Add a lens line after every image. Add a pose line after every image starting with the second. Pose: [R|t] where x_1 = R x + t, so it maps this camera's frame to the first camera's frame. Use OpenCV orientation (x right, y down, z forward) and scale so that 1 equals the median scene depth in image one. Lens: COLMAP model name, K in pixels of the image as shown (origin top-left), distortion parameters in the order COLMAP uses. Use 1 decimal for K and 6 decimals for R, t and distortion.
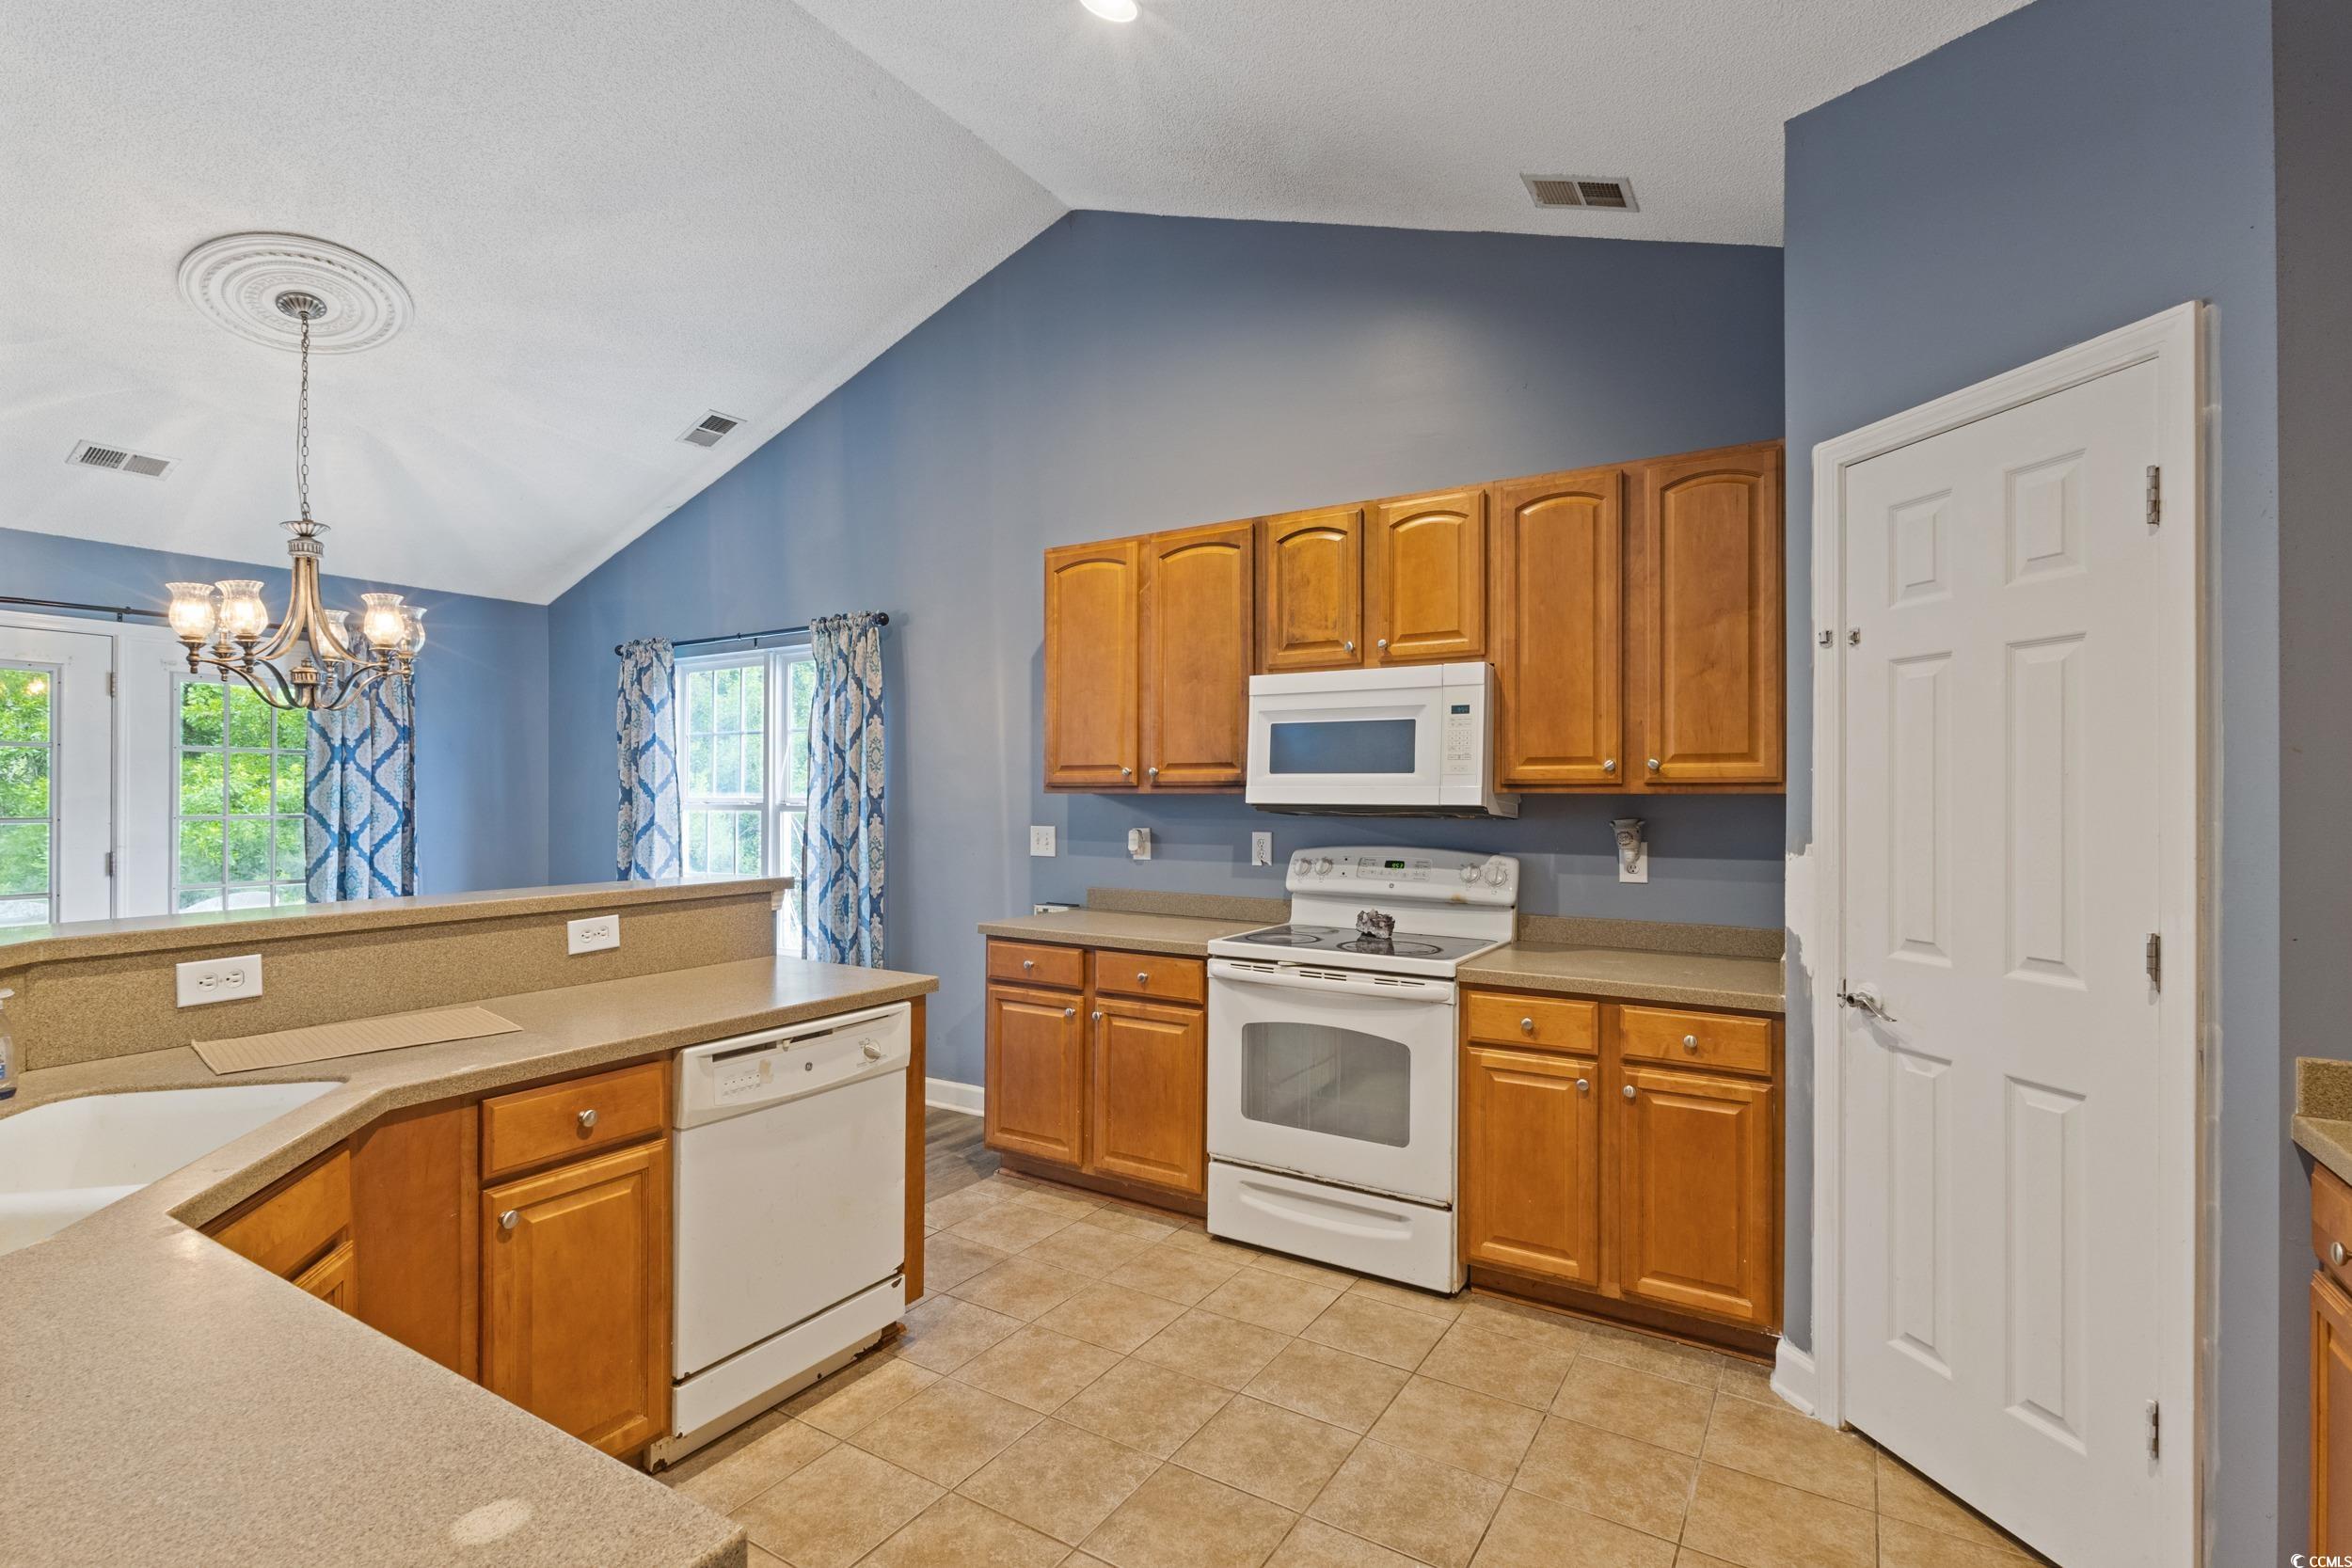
lens RADIAL K [[1107.4, 0, 1166.0], [0, 1107.4, 797.8], [0, 0, 1]] dist [0.002107, 0.000158]
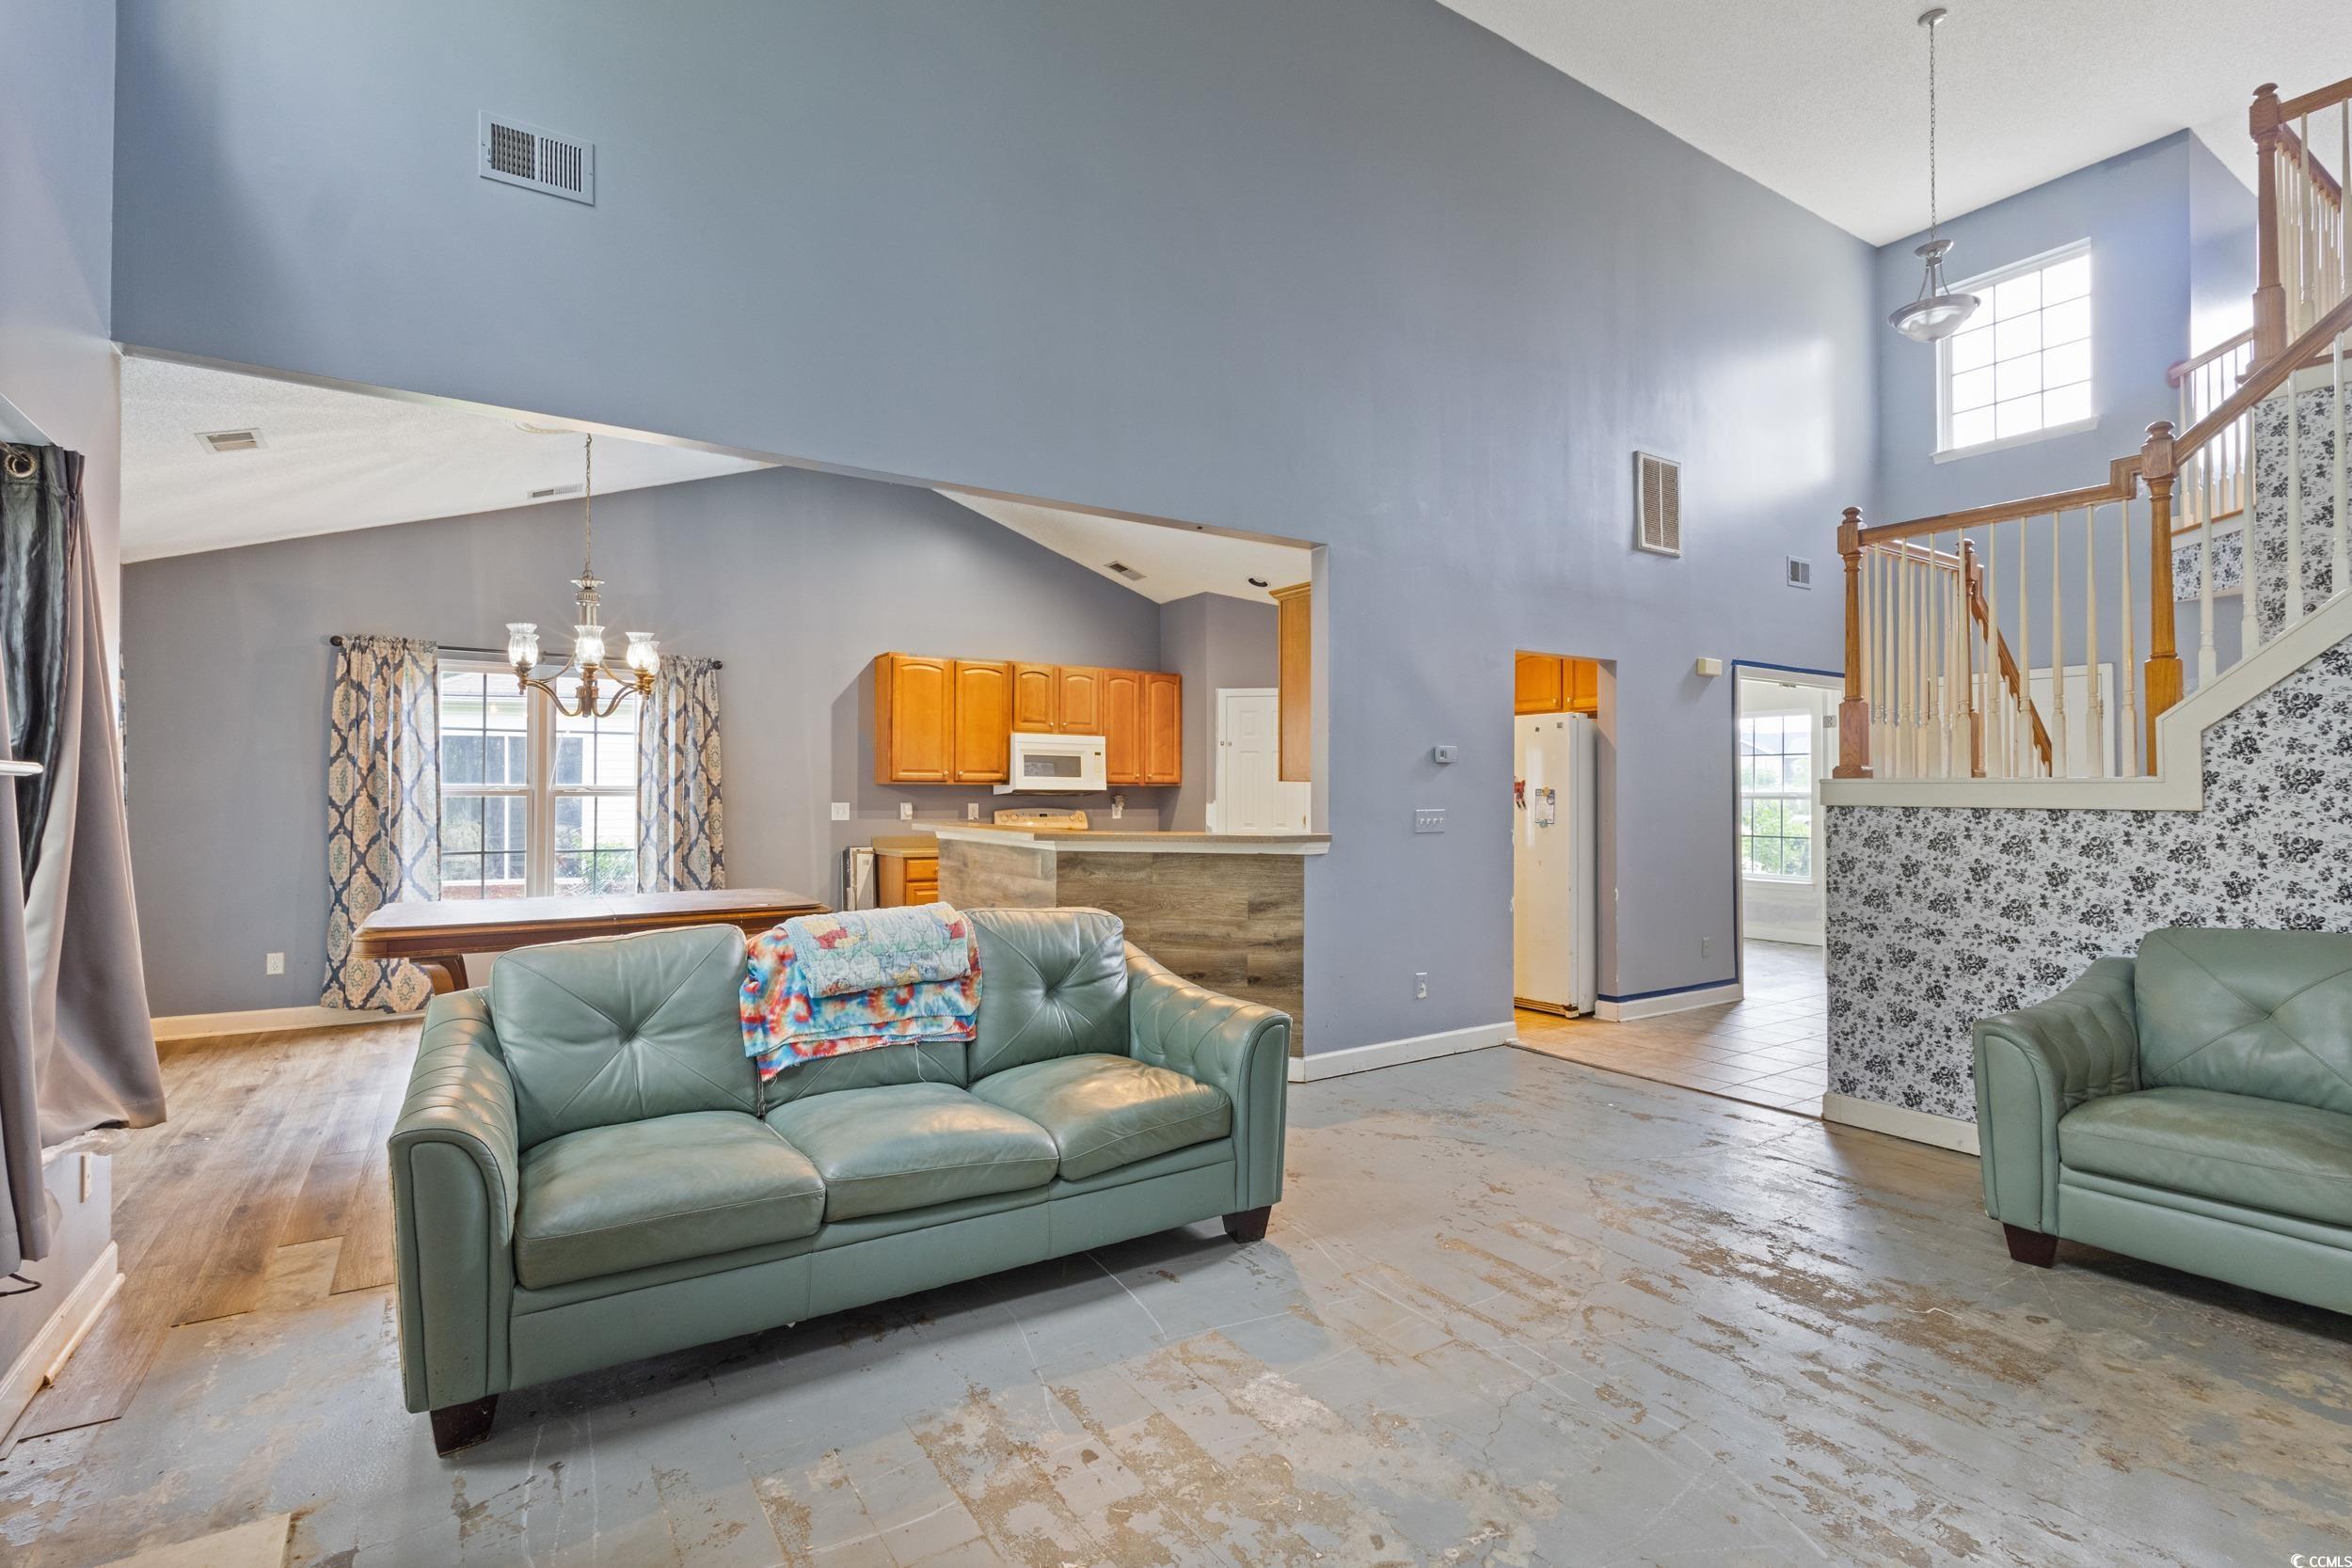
lens RADIAL K [[1107.4, 0, 1166.6], [0, 1107.4, 788.7], [0, 0, 1]] dist [0.002107, 0.000158]
pose [[0.407083, 0.004117, 0.913382, -1.903558], [0.000089, 0.999990, -0.004547, 0.014566], [-0.913391, 0.001932, 0.407078, -0.208260]]
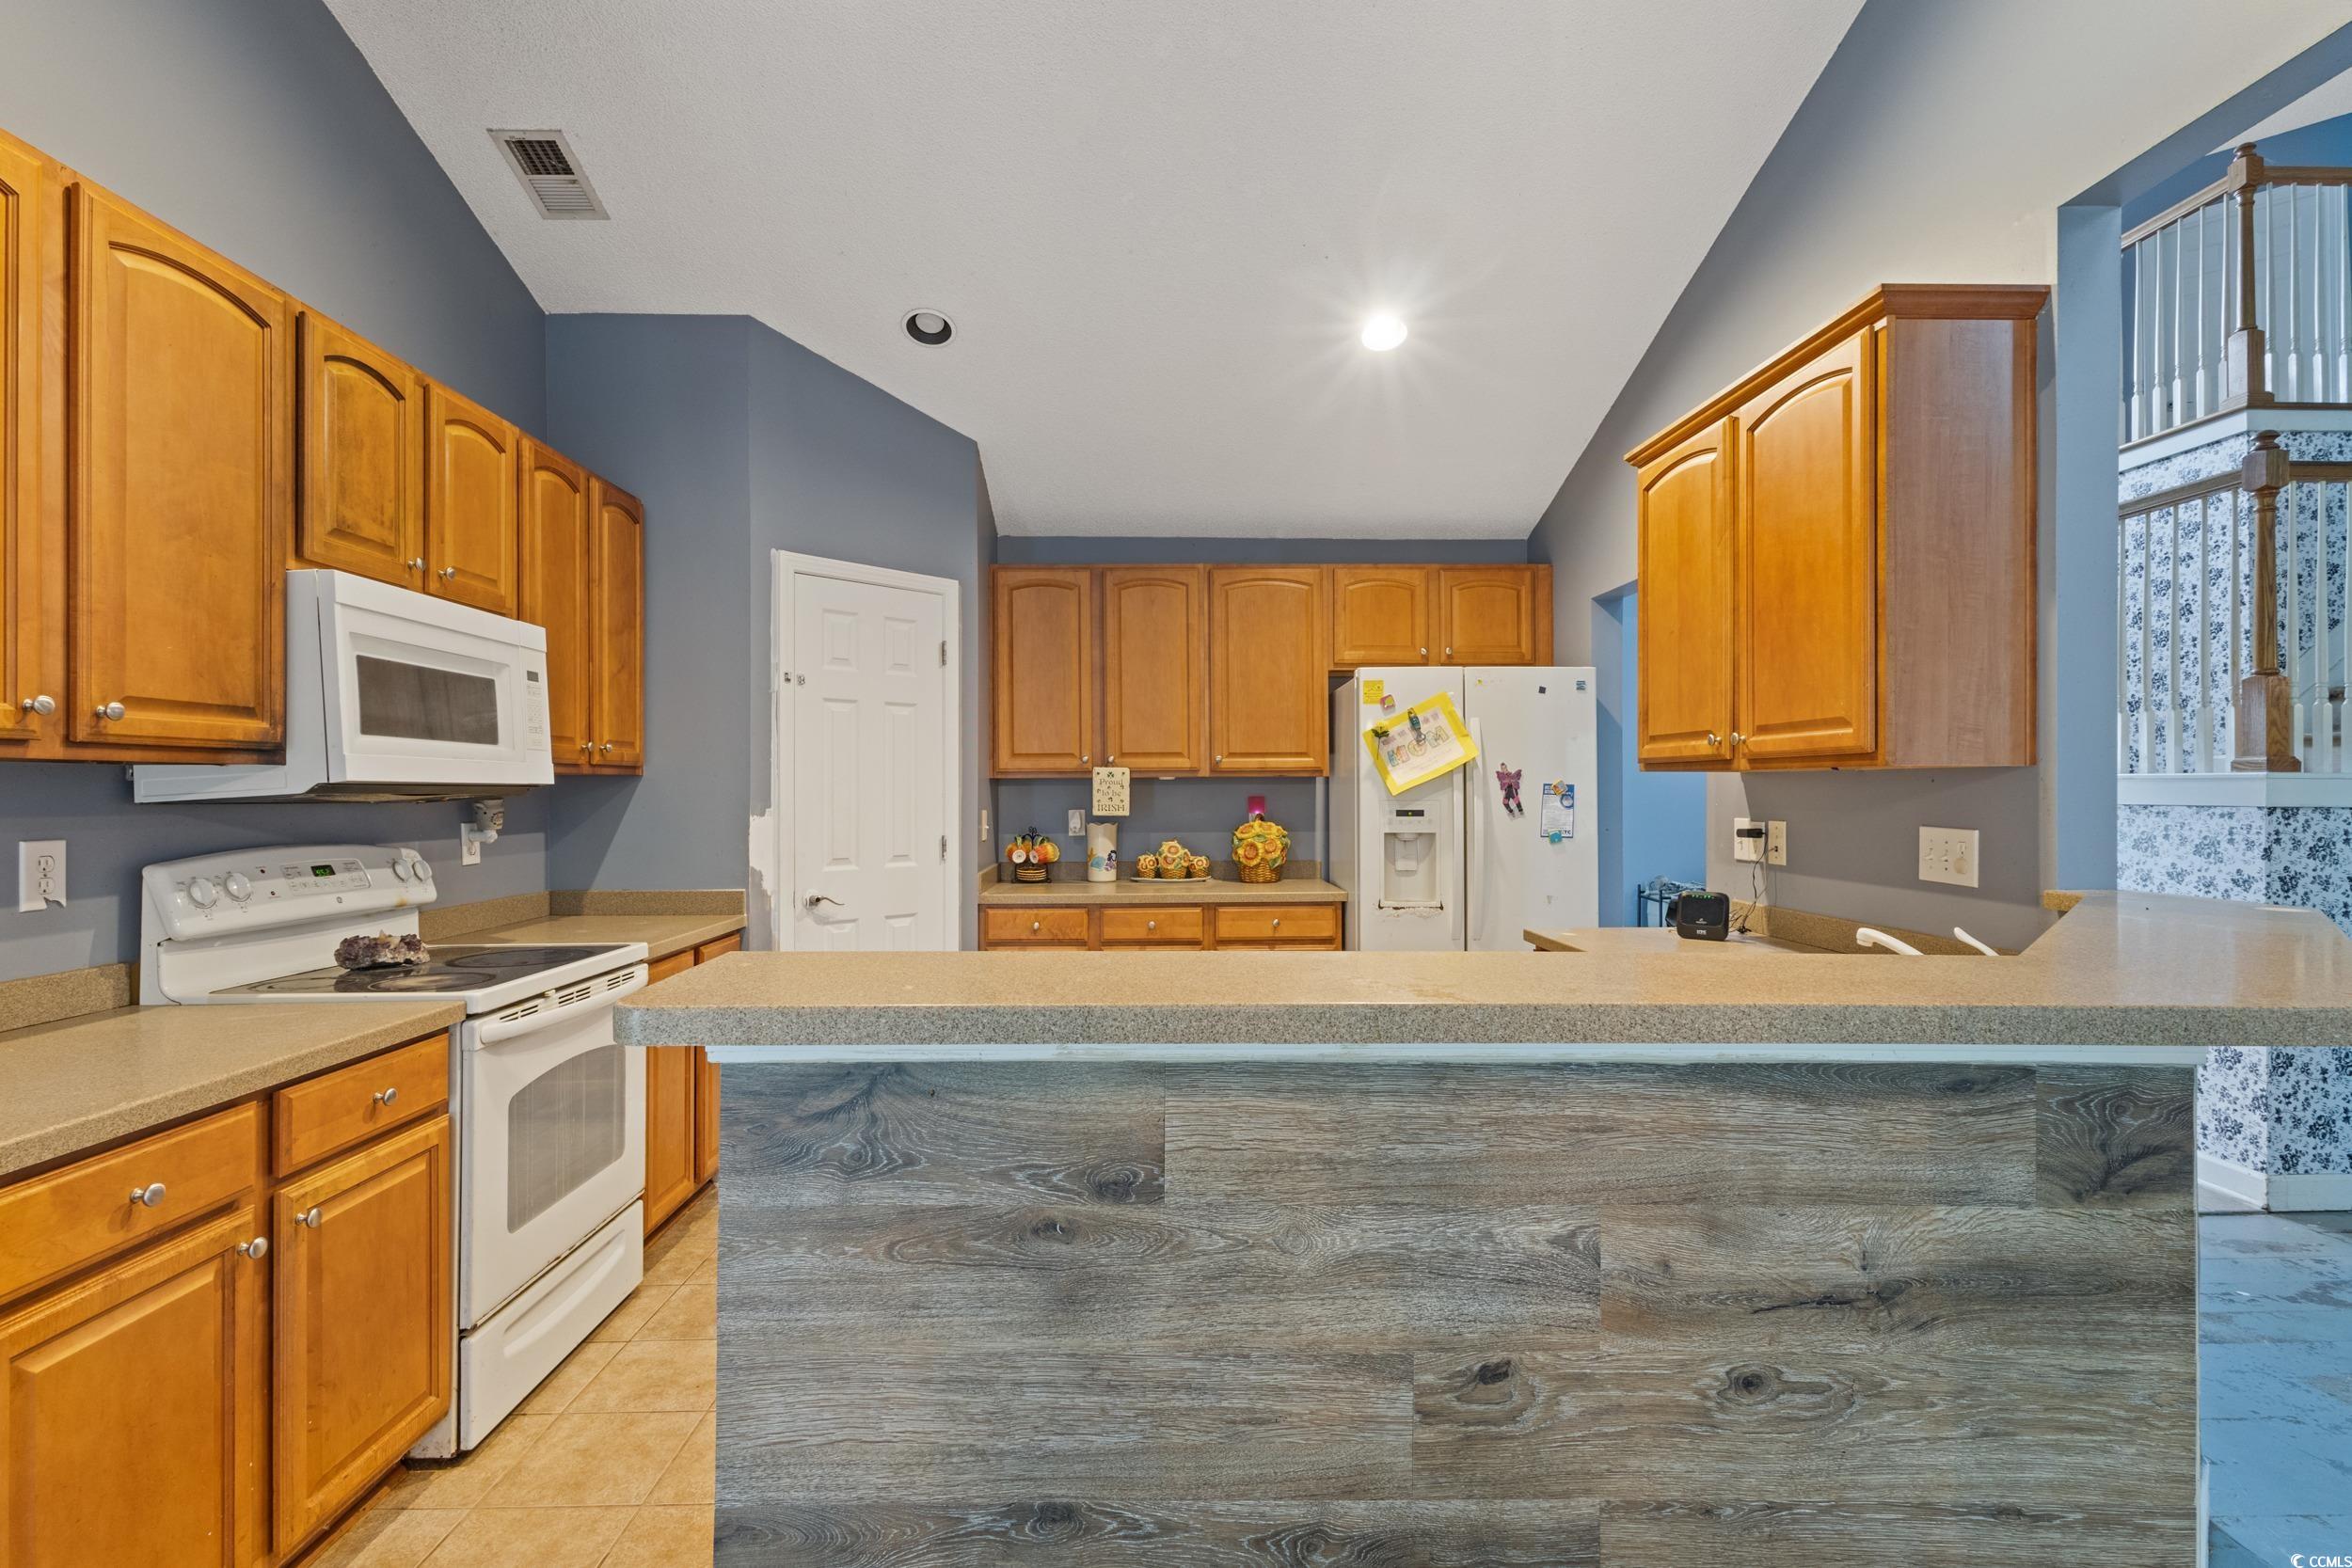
lens RADIAL K [[1107.4, 0, 1177.8], [0, 1107.4, 778.4], [0, 0, 1]] dist [0.002107, 0.000158]
pose [[-0.567464, 0.006522, 0.823373, -0.693471], [0.001195, 0.999974, -0.007097, 0.008371], [-0.823398, -0.003043, -0.567457, 0.984317]]
